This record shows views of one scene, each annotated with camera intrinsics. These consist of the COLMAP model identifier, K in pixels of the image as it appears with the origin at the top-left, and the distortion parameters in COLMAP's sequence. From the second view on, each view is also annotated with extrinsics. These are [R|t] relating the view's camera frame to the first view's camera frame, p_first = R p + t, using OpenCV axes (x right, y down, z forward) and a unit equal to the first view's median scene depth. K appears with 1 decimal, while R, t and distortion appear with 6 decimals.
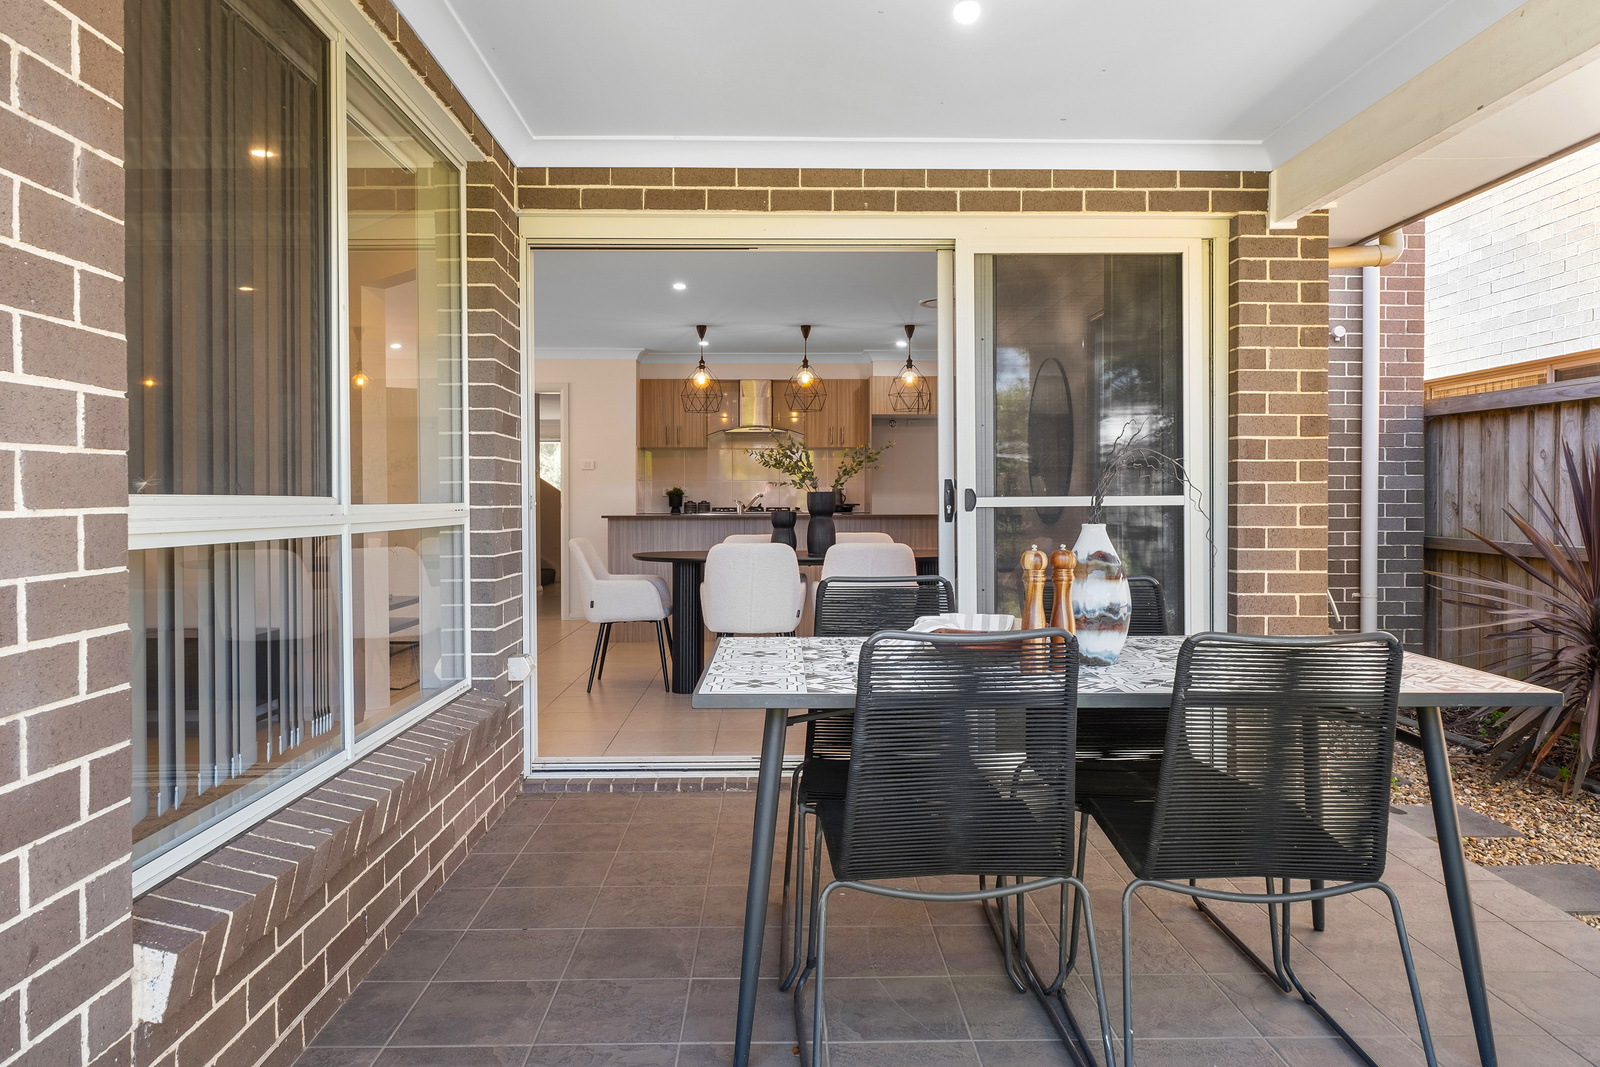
lens RADIAL K [[1126.0, 0, 797.3], [0, 1126.0, 504.2], [0, 0, 1]] dist [-0.001795, -0.000491]
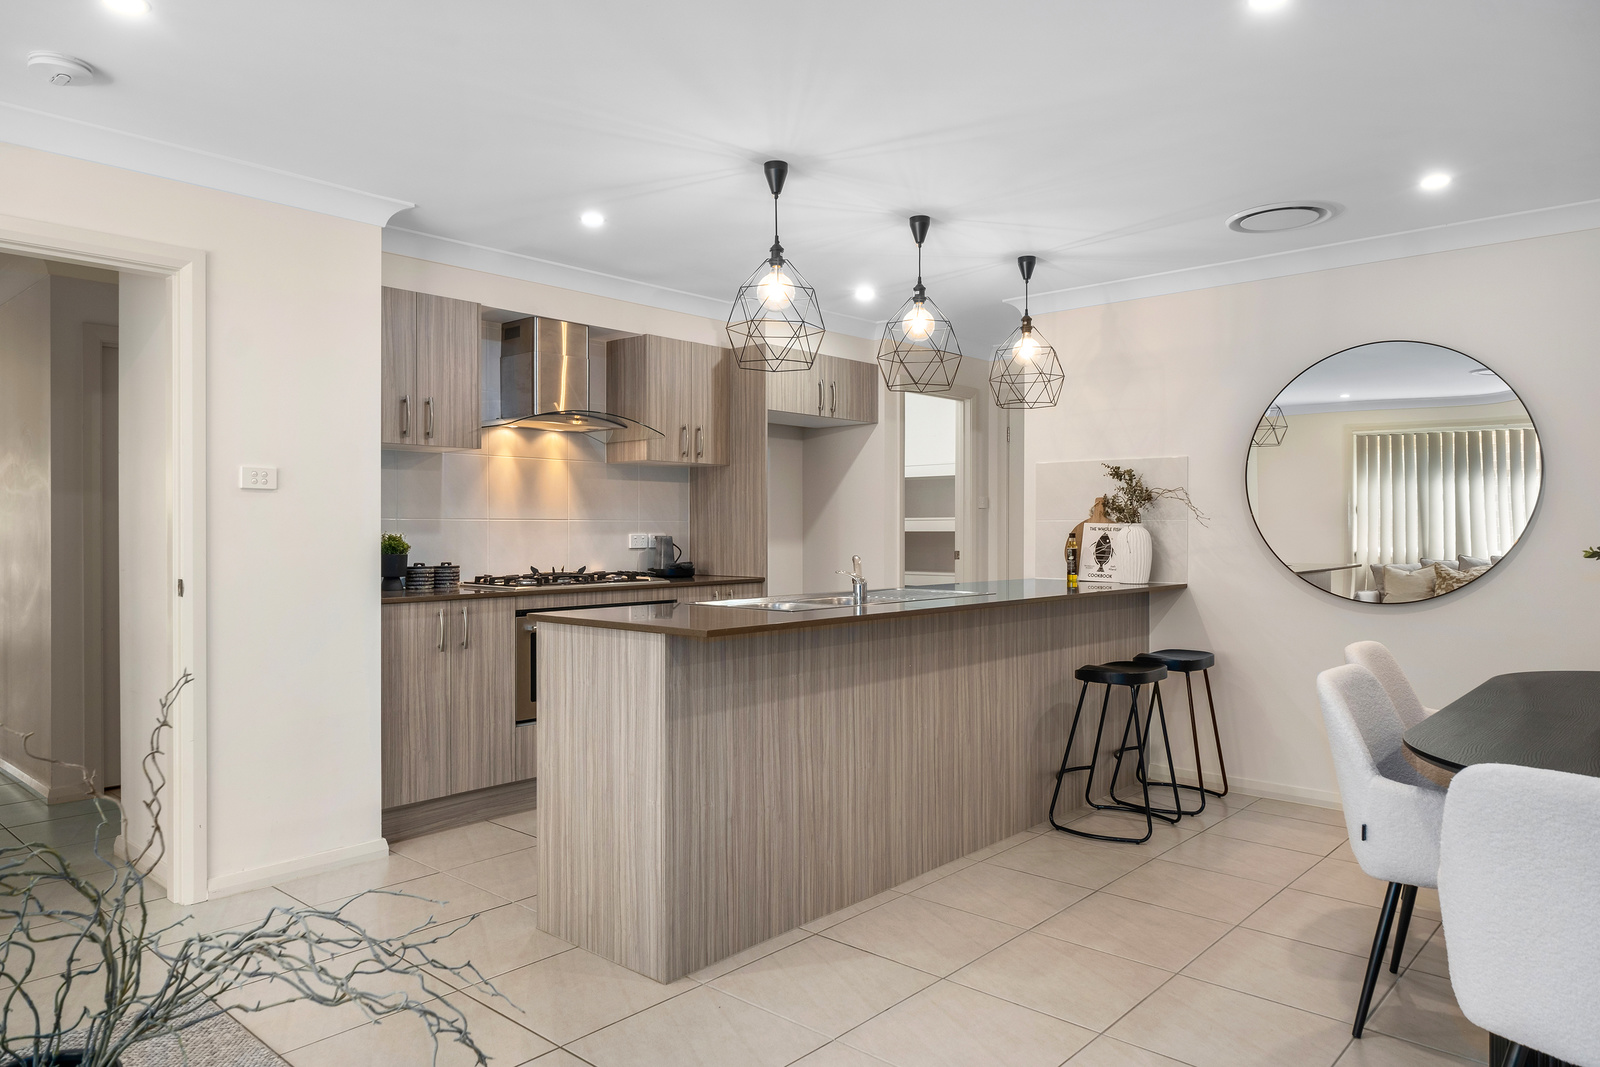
lens RADIAL K [[1059.1, 0, 800.0], [0, 1059.1, 533.5], [0, 0, 1]] dist [0.040829, 0.001159]
pose [[0.687770, -0.001355, 0.725927, -0.371475], [-0.000158, 0.999998, 0.002017, -0.019258], [-0.725929, -0.001502, 0.687768, 0.714403]]
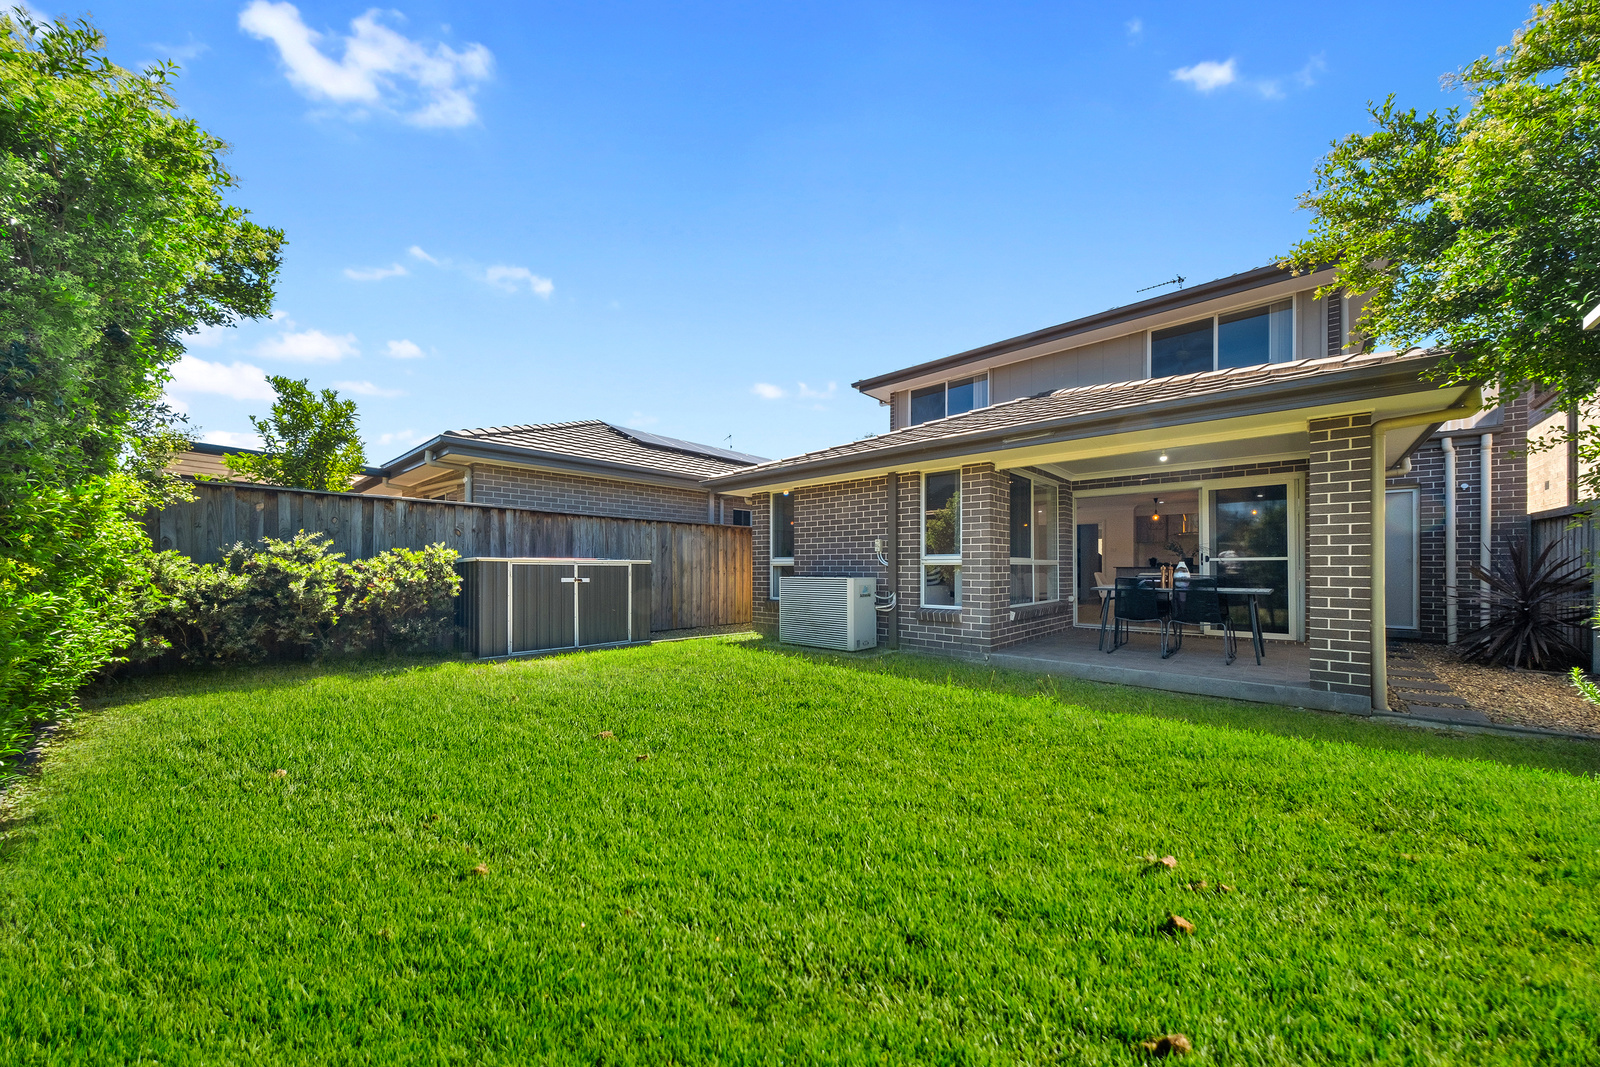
lens RADIAL K [[549.1, 0, 801.8], [0, 549.1, 564.4], [0, 0, 1]] dist [-0.000091, -0.000003]
pose [[0.727059, -0.000994, -0.686574, 0.207359], [-0.002118, 0.999991, -0.003691, 0.011175], [0.686571, 0.004137, 0.727051, -0.577796]]
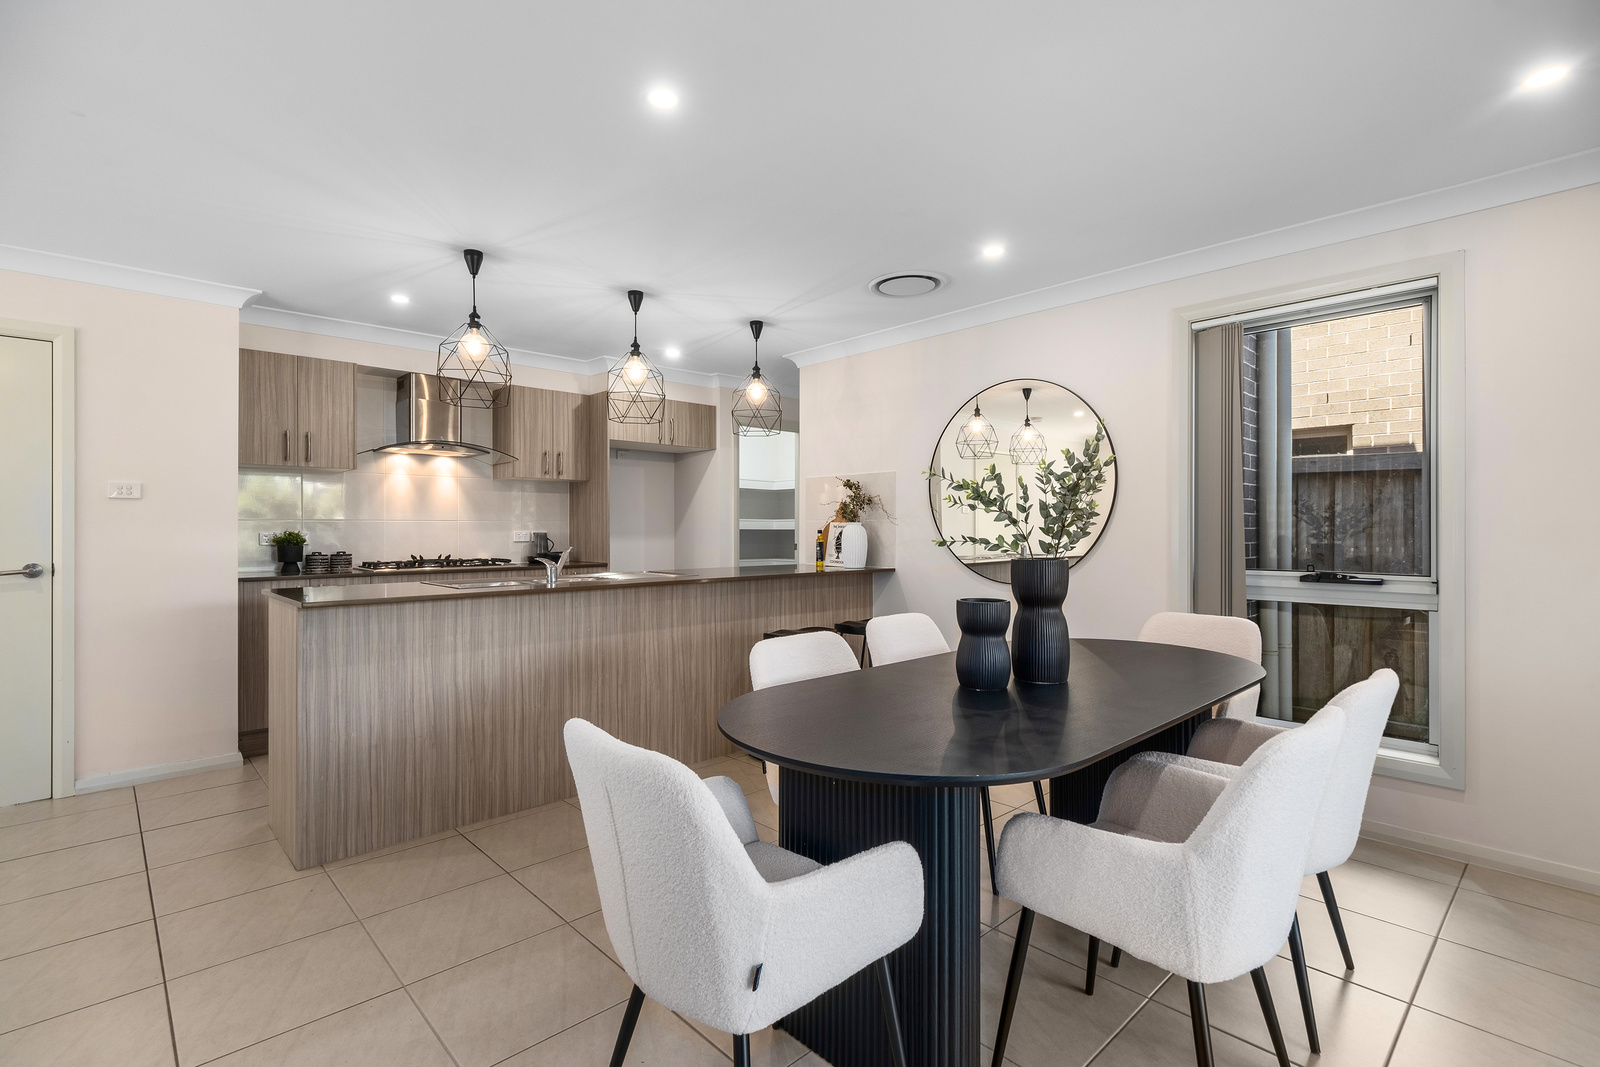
lens RADIAL K [[758.3, 0, 803.0], [0, 758.3, 523.4], [0, 0, 1]] dist [0.020454, -0.000263]
pose [[0.743911, 0.005826, 0.668253, -0.218705], [0.001368, 0.999947, -0.010241, -0.017313], [-0.668277, 0.008533, 0.743864, 0.601428]]
